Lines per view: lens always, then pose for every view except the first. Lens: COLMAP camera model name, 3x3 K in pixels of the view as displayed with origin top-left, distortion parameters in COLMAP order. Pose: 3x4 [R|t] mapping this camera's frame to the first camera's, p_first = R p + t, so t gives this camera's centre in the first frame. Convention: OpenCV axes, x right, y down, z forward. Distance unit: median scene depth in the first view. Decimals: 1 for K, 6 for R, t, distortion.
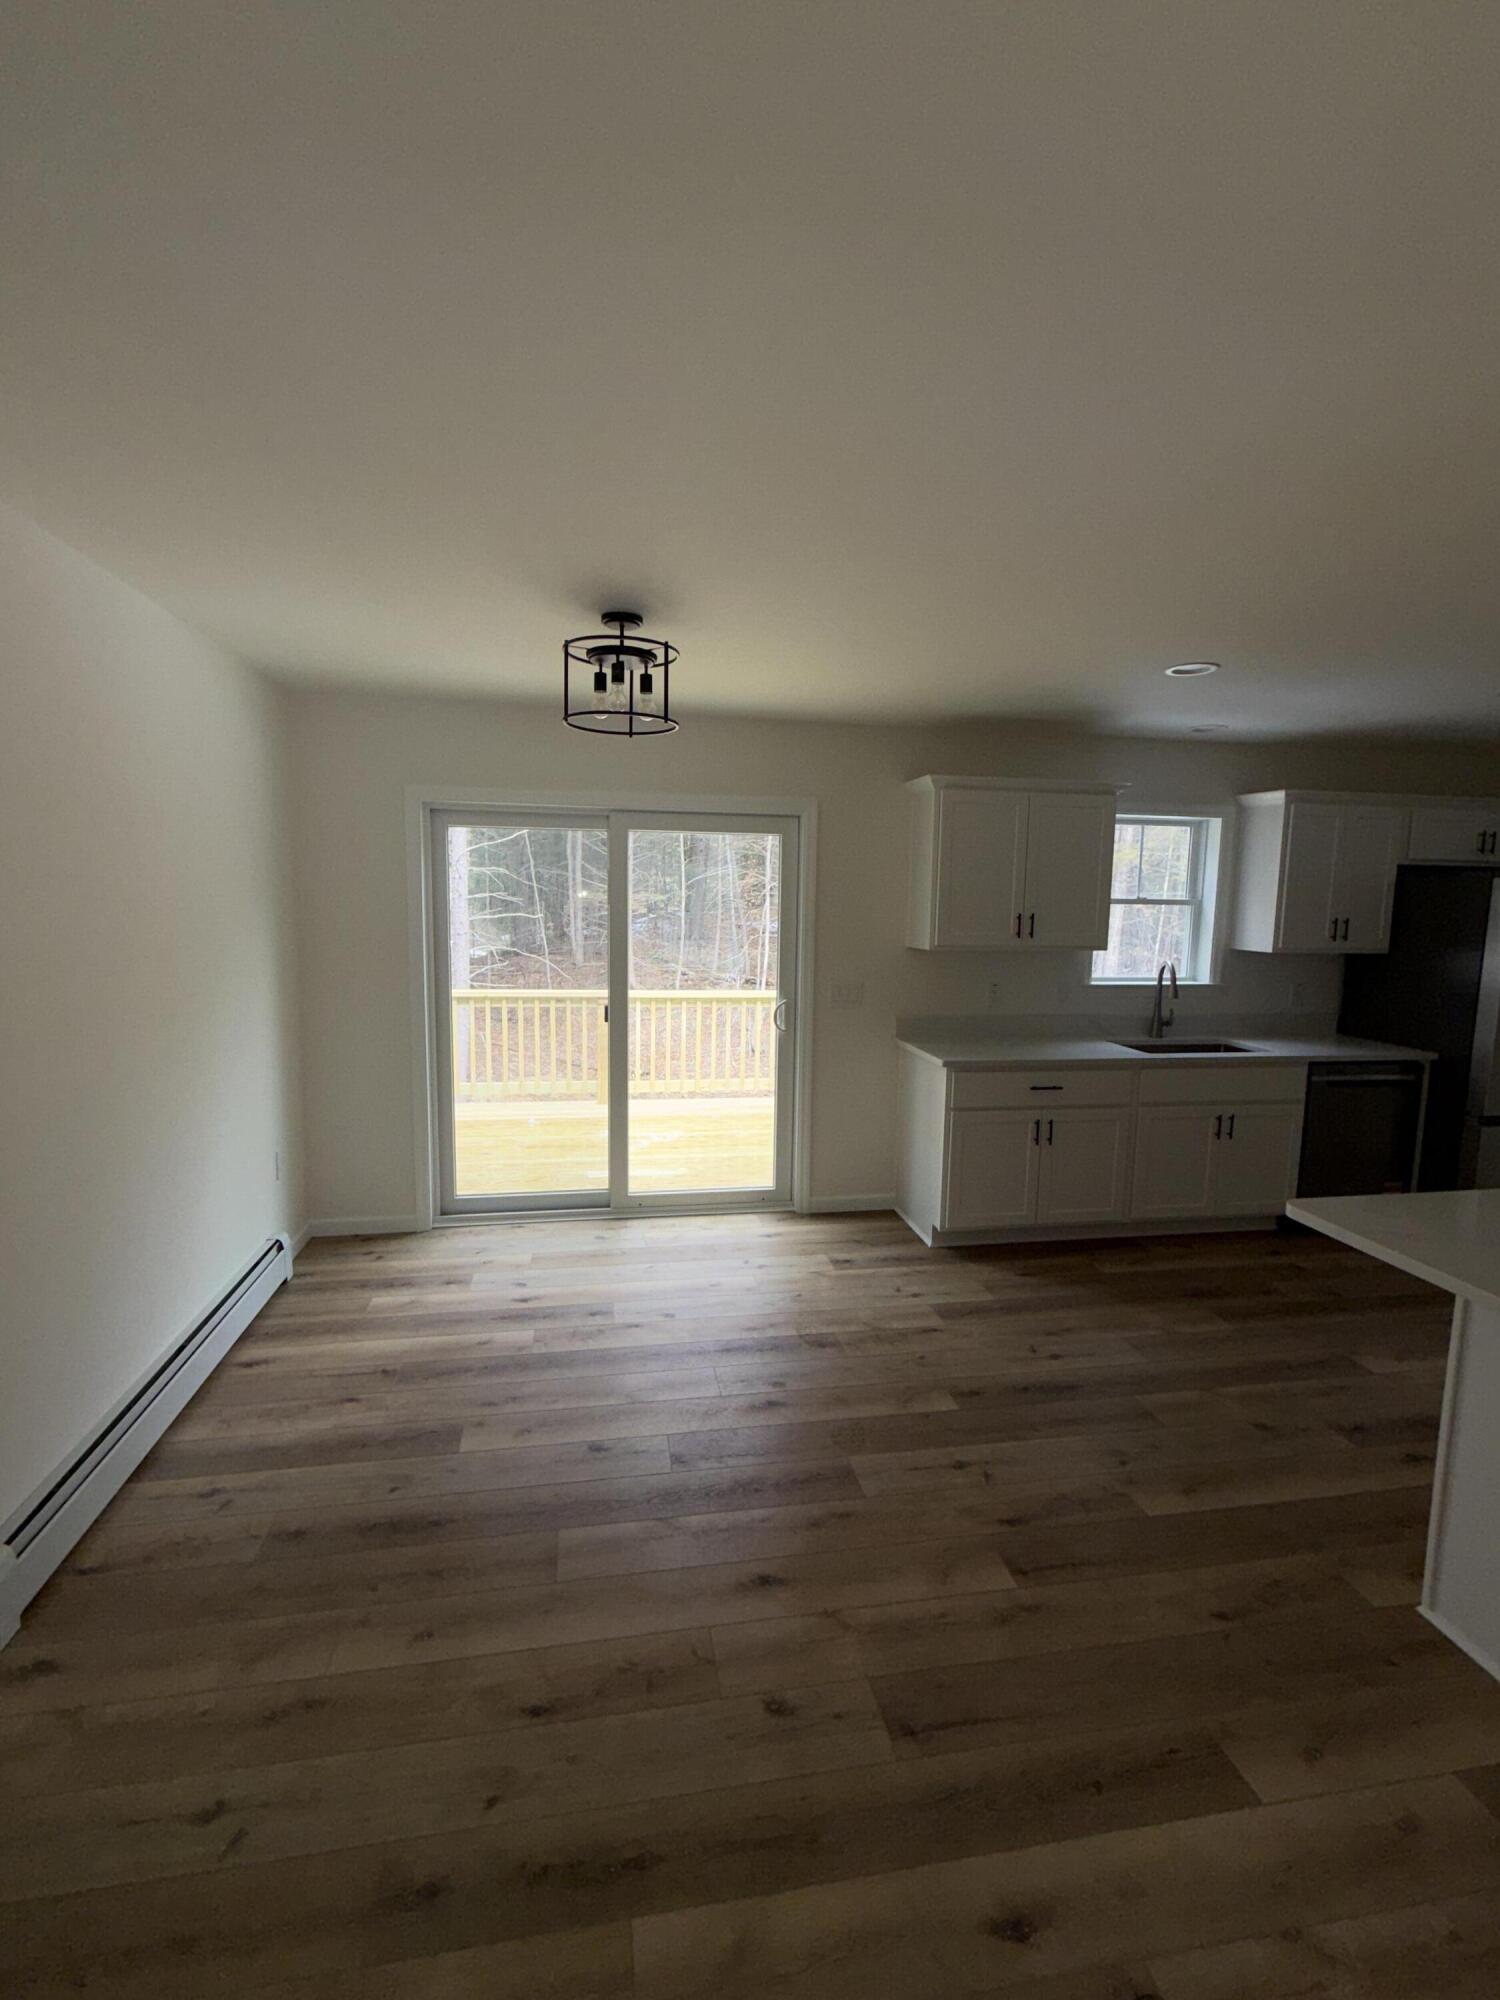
lens RADIAL K [[876.8, 0, 753.4], [0, 876.8, 995.3], [0, 0, 1]] dist [0.002121, 0.000153]
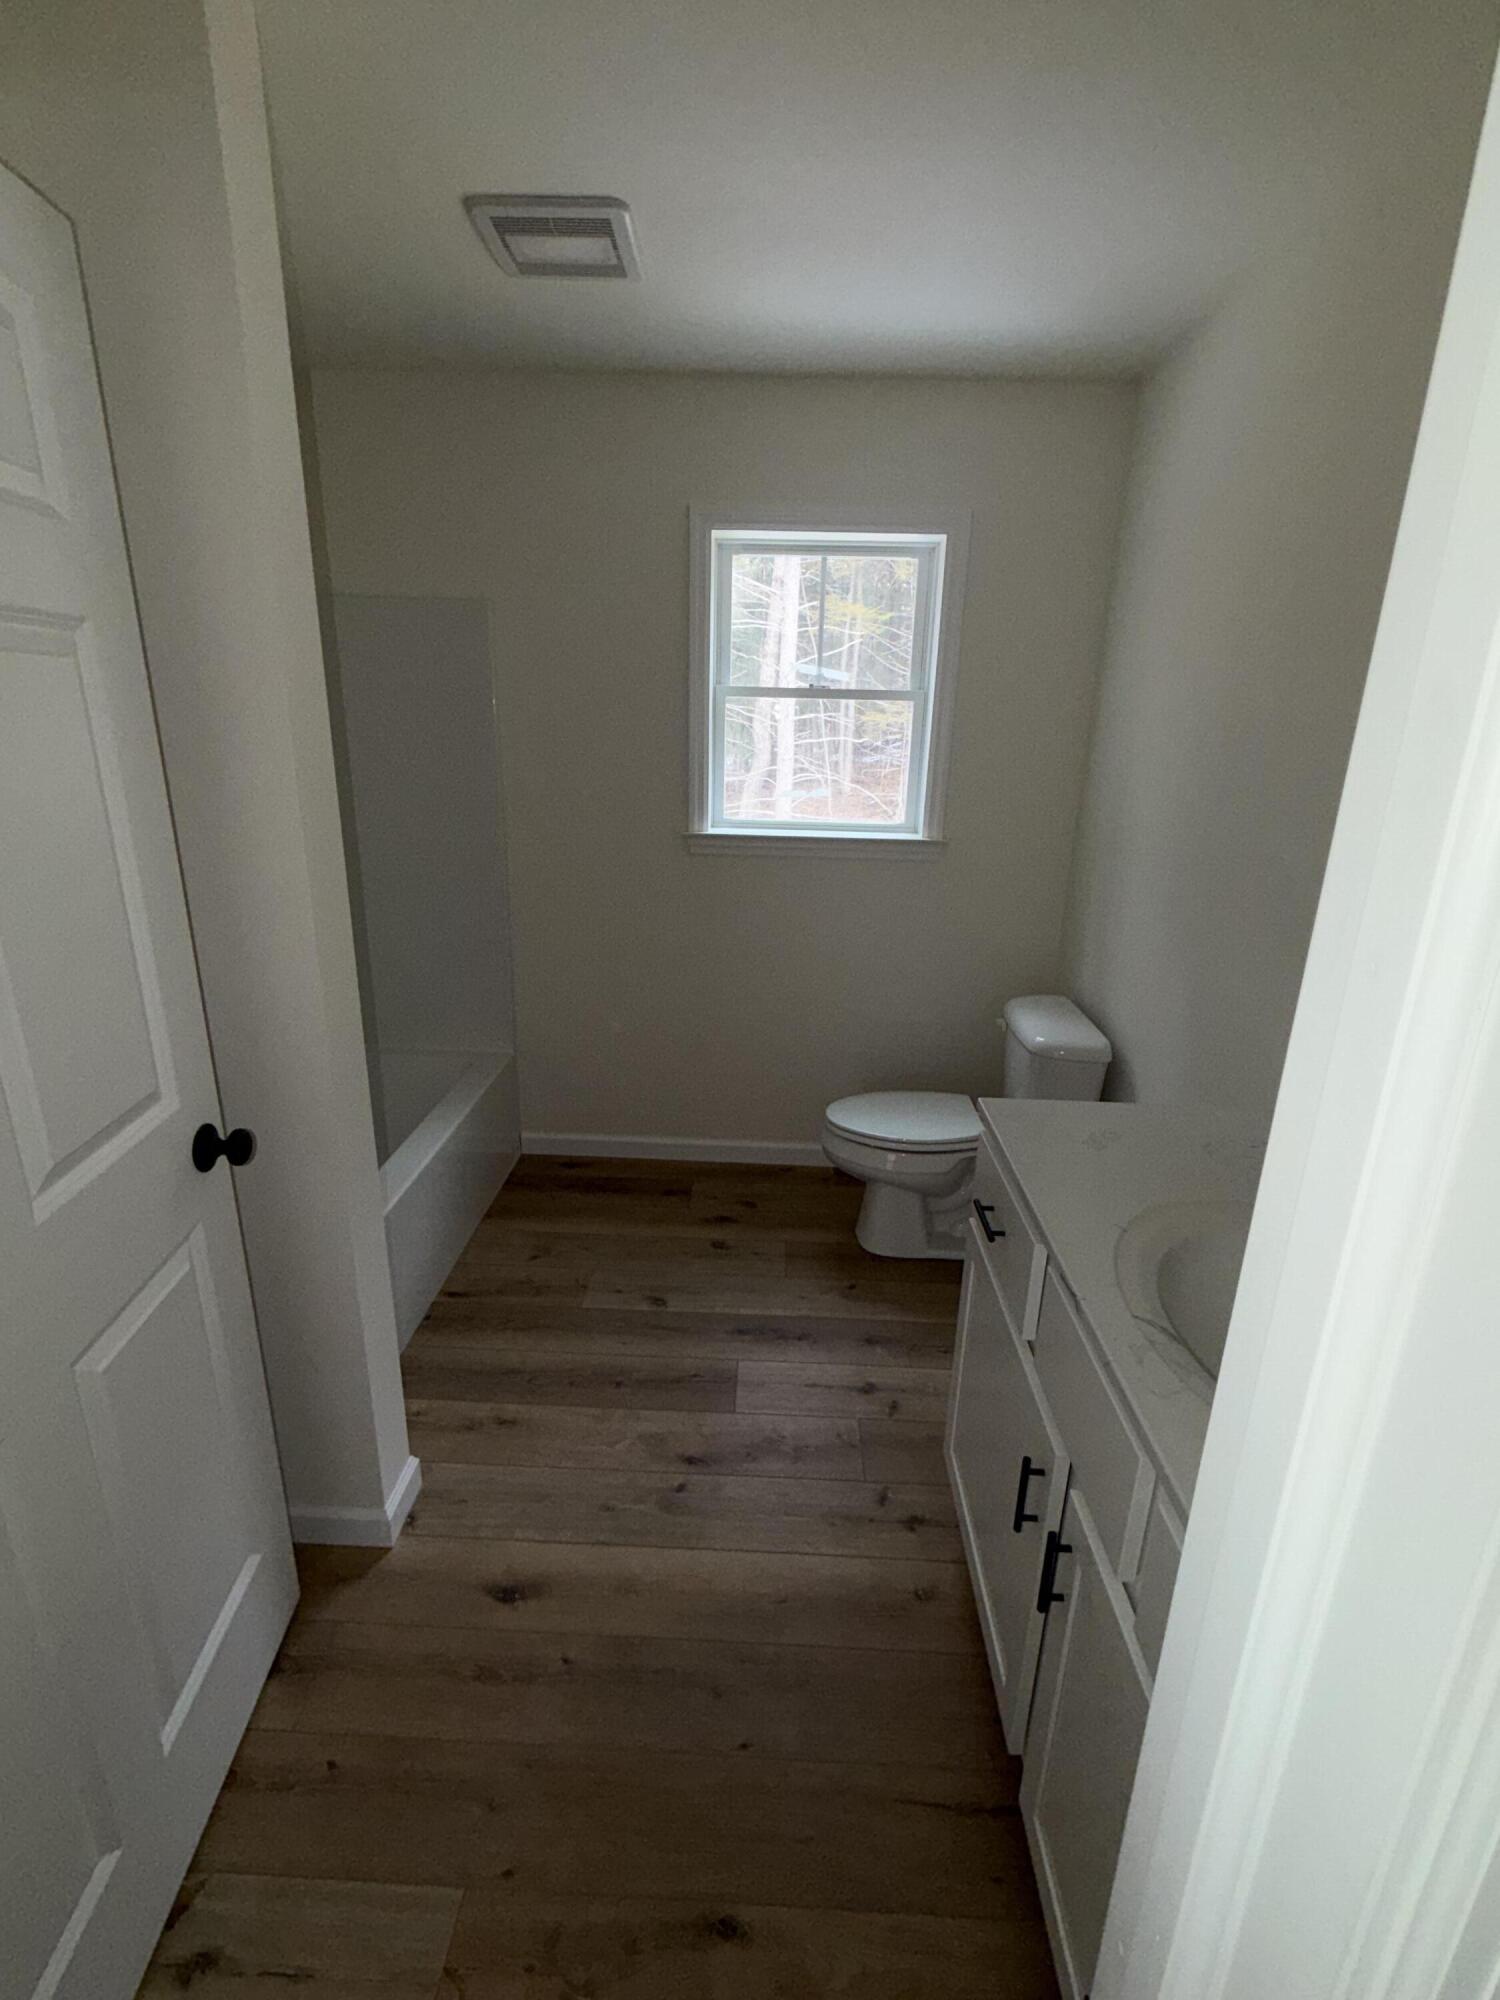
lens RADIAL K [[876.8, 0, 749.3], [0, 876.8, 1000.5], [0, 0, 1]] dist [0.002121, 0.000153]
pose [[0.977893, 0.075678, -0.194931, 0.529643], [-0.038954, 0.981823, 0.185758, -0.010837], [0.205446, -0.174058, 0.963066, 0.380683]]
